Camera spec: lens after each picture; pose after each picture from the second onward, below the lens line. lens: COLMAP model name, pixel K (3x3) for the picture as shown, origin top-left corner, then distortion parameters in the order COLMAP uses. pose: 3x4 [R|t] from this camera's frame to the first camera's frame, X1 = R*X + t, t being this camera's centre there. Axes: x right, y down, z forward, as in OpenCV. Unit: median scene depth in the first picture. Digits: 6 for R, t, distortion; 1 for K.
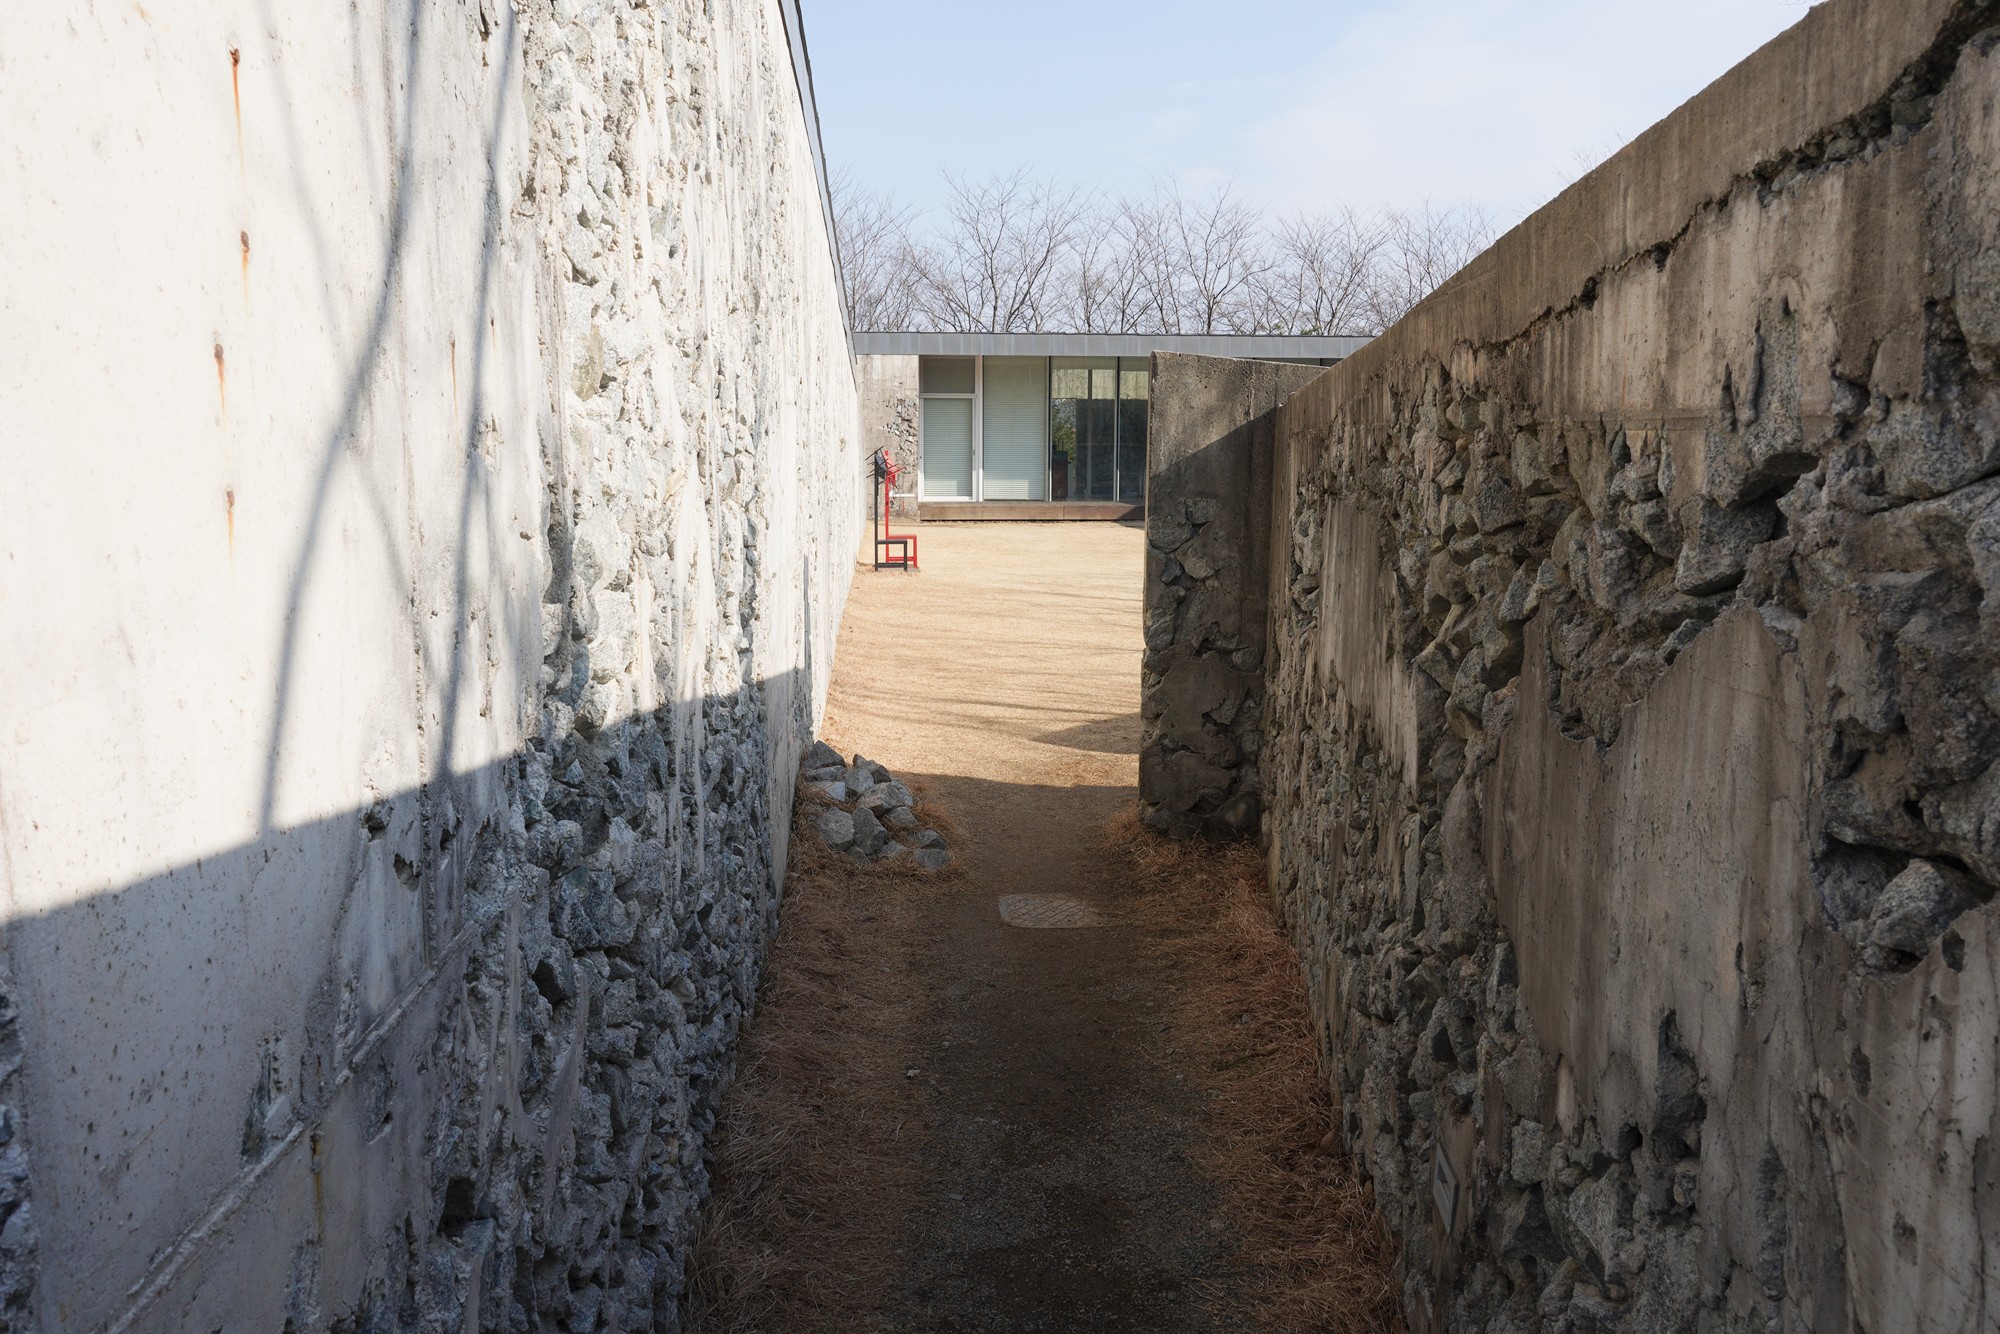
lens RADIAL K [[1557.3, 0, 995.3], [0, 1557.3, 667.7], [0, 0, 1]] dist [-0.025346, 0.015890]
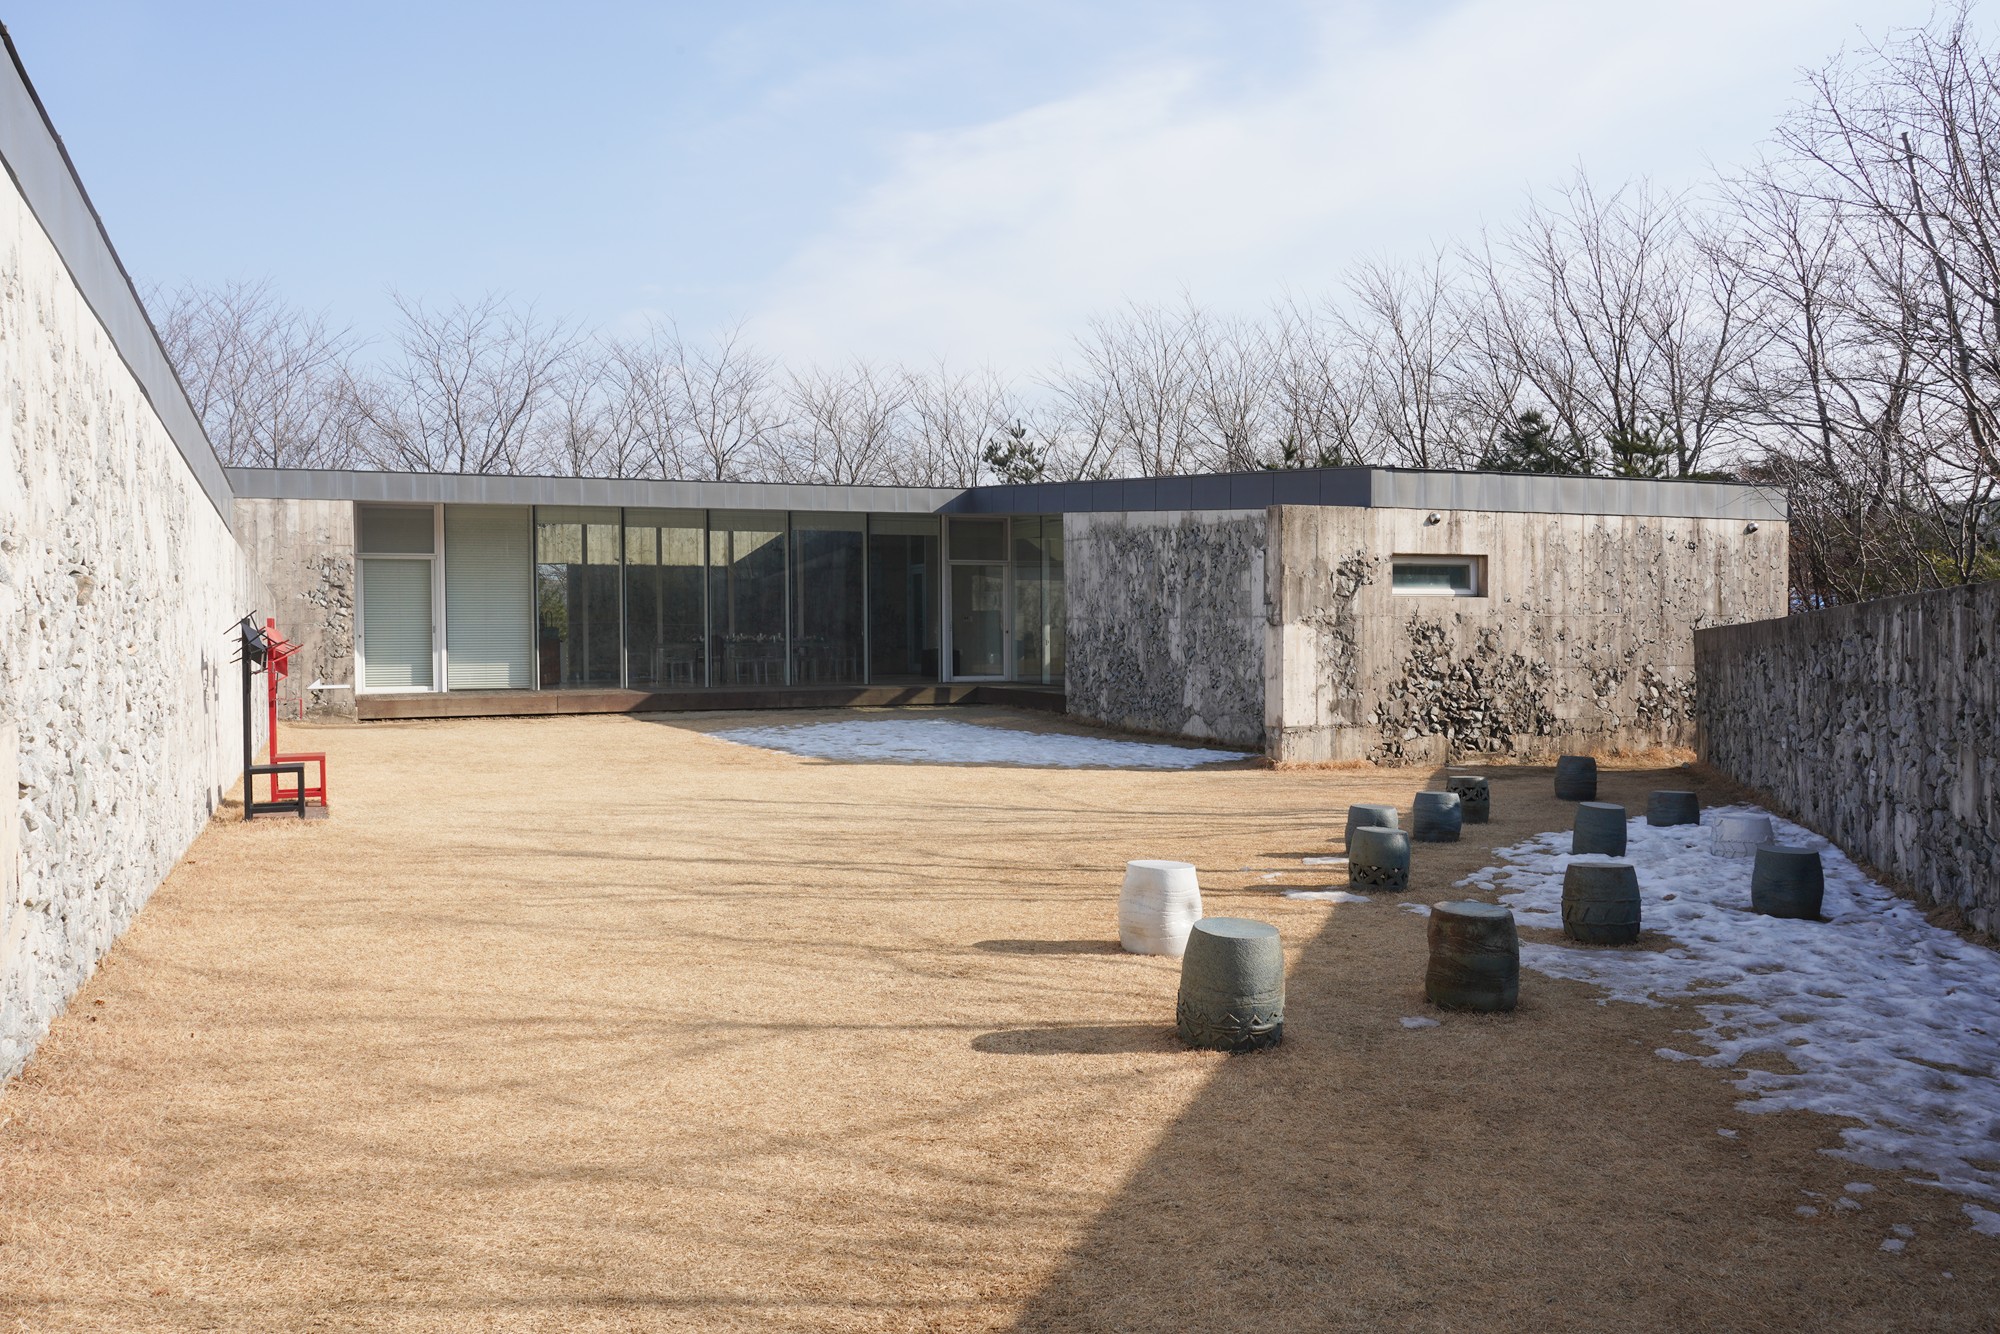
lens RADIAL K [[1557.3, 0, 1001.1], [0, 1557.3, 679.6], [0, 0, 1]] dist [-0.025346, 0.015890]
pose [[0.946321, -0.020572, 0.322574, 0.002790], [0.055127, 0.993623, -0.098357, -0.019337], [-0.318494, 0.110860, 0.941420, 0.163777]]
